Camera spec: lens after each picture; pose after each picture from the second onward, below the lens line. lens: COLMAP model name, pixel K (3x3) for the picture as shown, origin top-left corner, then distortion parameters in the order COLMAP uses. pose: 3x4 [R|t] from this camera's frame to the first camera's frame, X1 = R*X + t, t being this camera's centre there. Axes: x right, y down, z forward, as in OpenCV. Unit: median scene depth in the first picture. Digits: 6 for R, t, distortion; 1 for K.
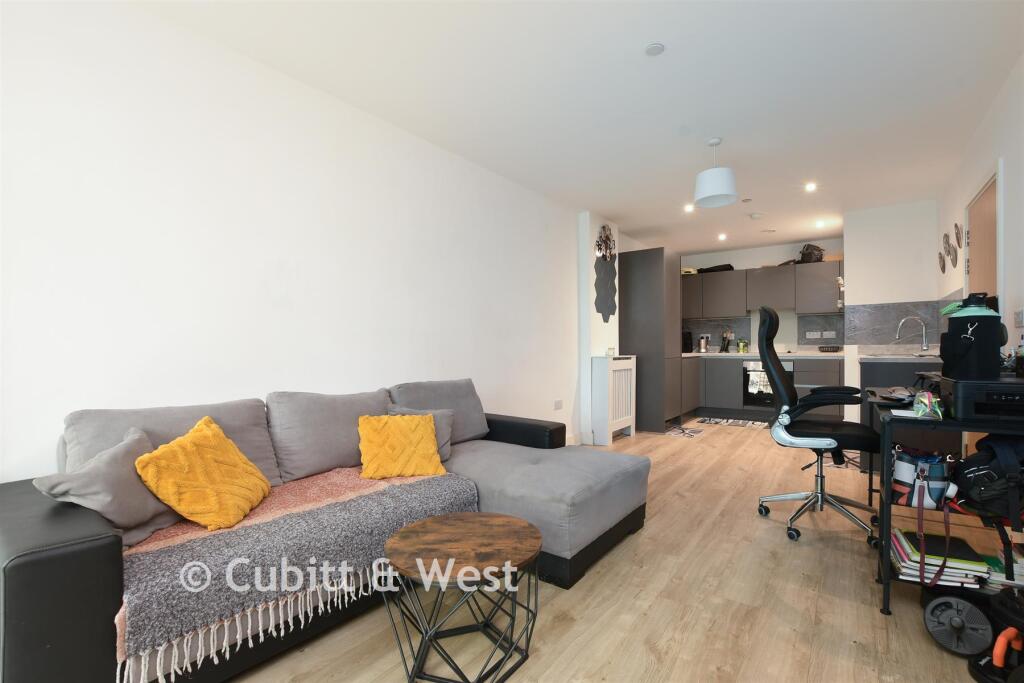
lens RADIAL K [[448.8, 0, 520.1], [0, 448.8, 346.6], [0, 0, 1]] dist [-0.030137, -0.000099]
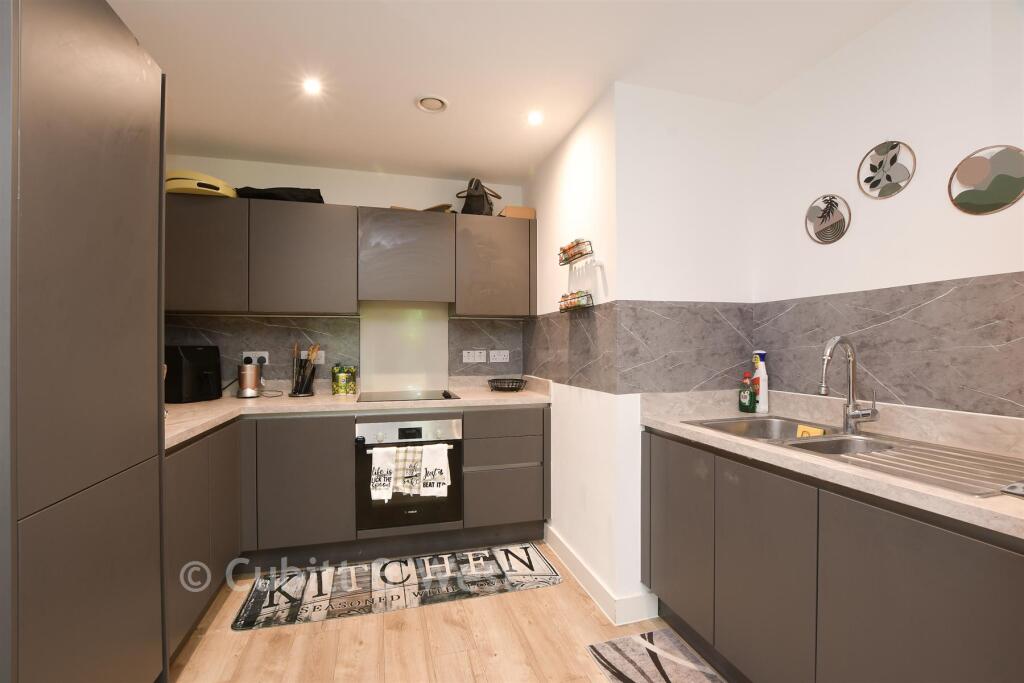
lens RADIAL K [[448.8, 0, 521.8], [0, 448.8, 346.8], [0, 0, 1]] dist [-0.030137, -0.000099]
pose [[0.592585, 0.004319, 0.805496, 0.262661], [-0.002117, 0.999991, -0.003805, -0.036307], [-0.805505, 0.000549, 0.592589, 0.637906]]
